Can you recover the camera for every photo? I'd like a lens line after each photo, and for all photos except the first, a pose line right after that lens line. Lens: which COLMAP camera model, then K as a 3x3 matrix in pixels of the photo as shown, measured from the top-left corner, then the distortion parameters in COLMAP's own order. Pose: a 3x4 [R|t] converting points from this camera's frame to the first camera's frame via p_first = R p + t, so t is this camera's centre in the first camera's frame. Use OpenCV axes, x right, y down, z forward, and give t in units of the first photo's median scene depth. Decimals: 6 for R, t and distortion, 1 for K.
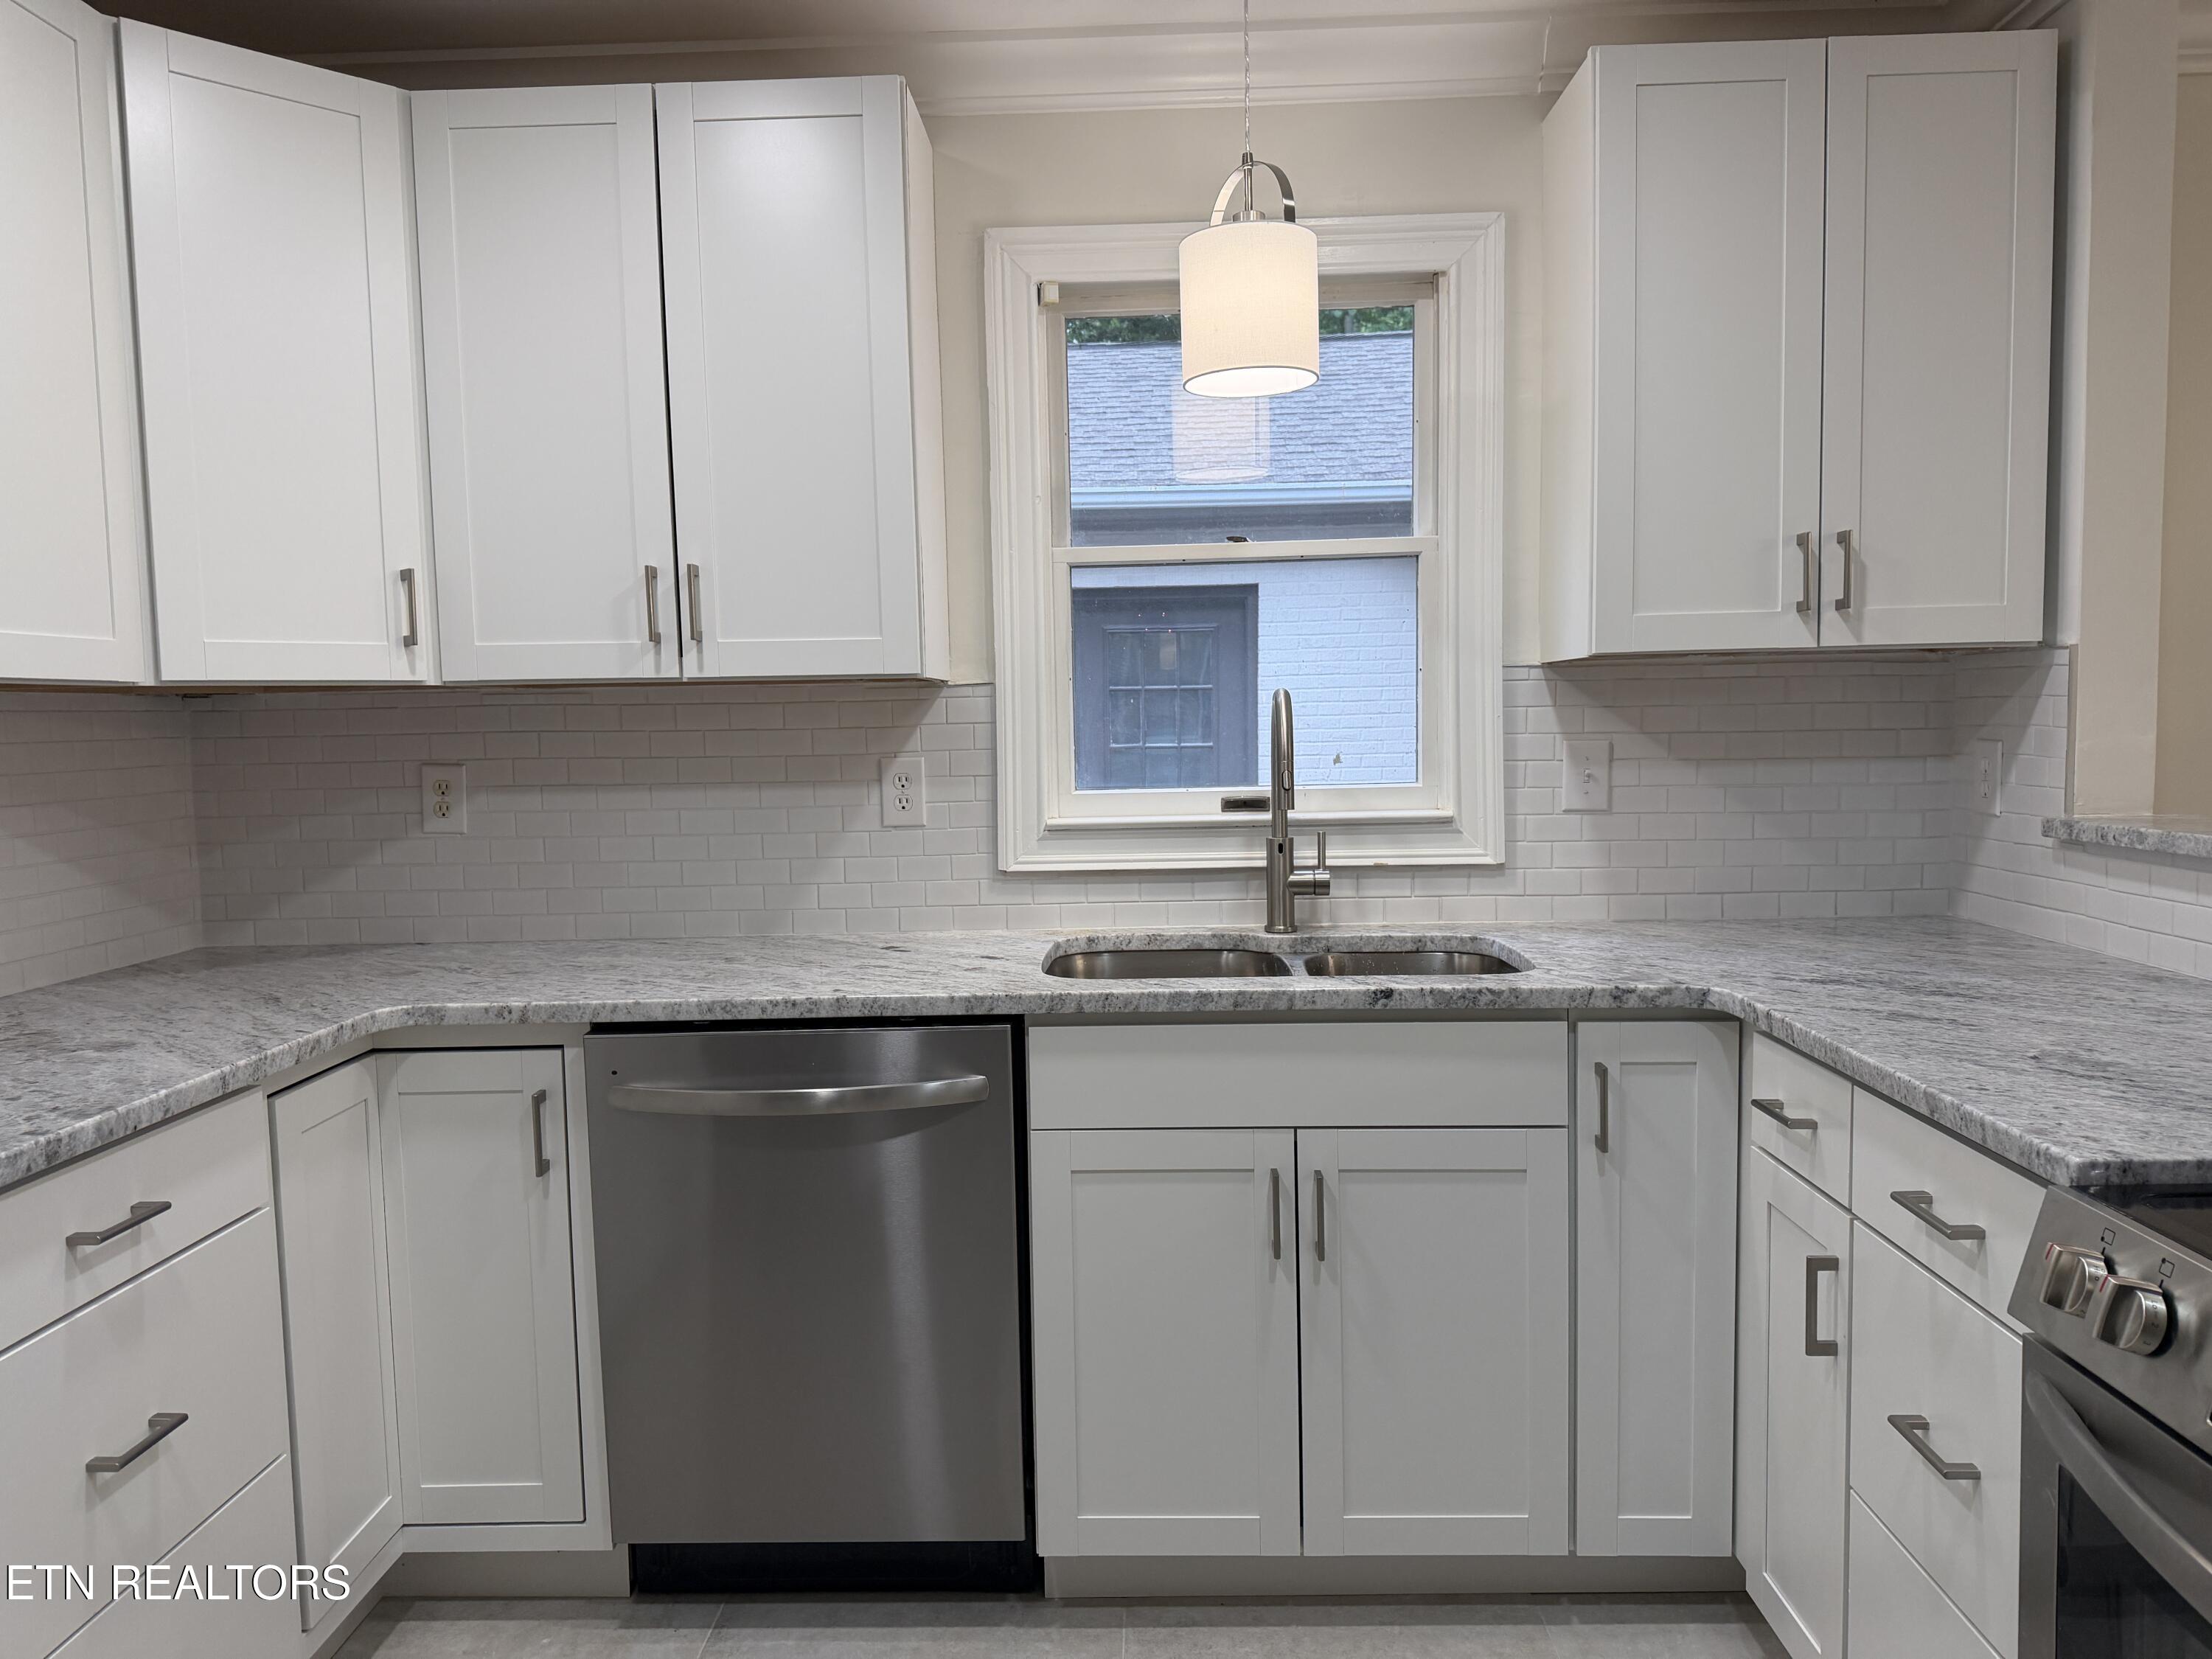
lens RADIAL K [[1545.7, 0, 1079.3], [0, 1545.7, 835.7], [0, 0, 1]] dist [0.058173, -0.079527]
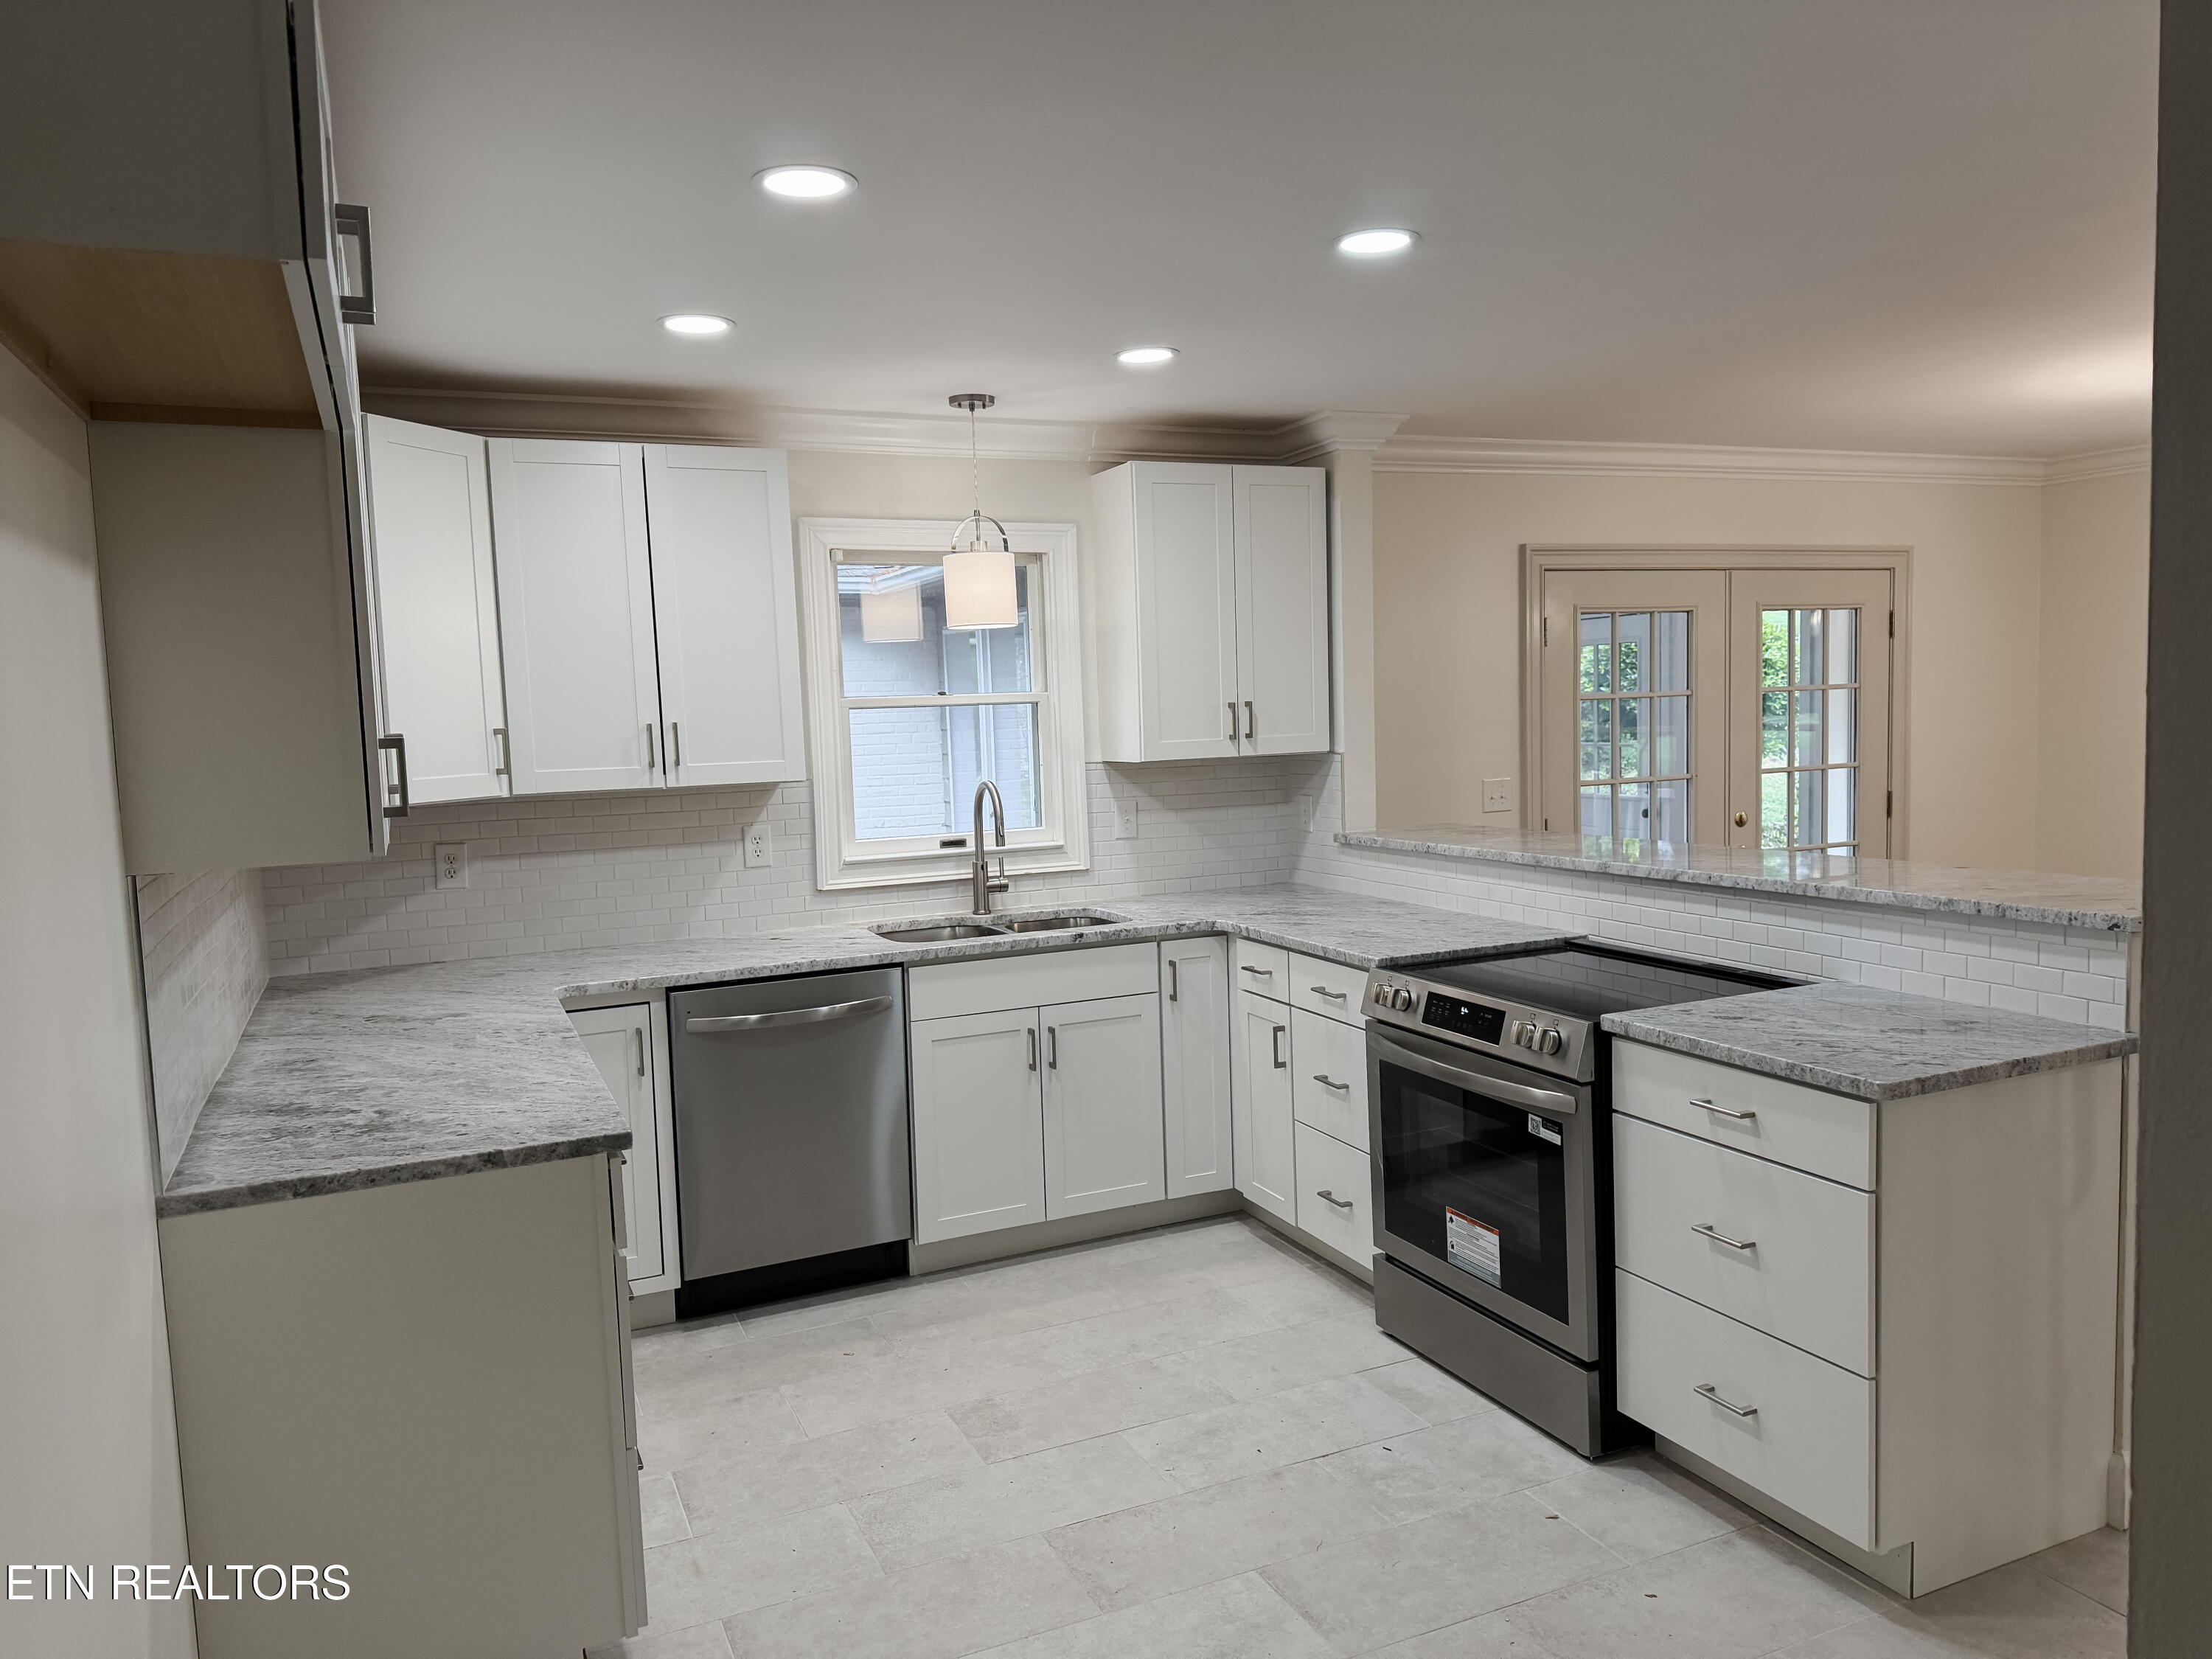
lens RADIAL K [[1545.7, 0, 1079.3], [0, 1545.7, 835.7], [0, 0, 1]] dist [0.058173, -0.079527]
pose [[0.901940, -0.047723, 0.429217, -0.605754], [0.050231, 0.998723, 0.005492, -0.036868], [-0.428931, 0.016606, 0.903185, -0.764266]]
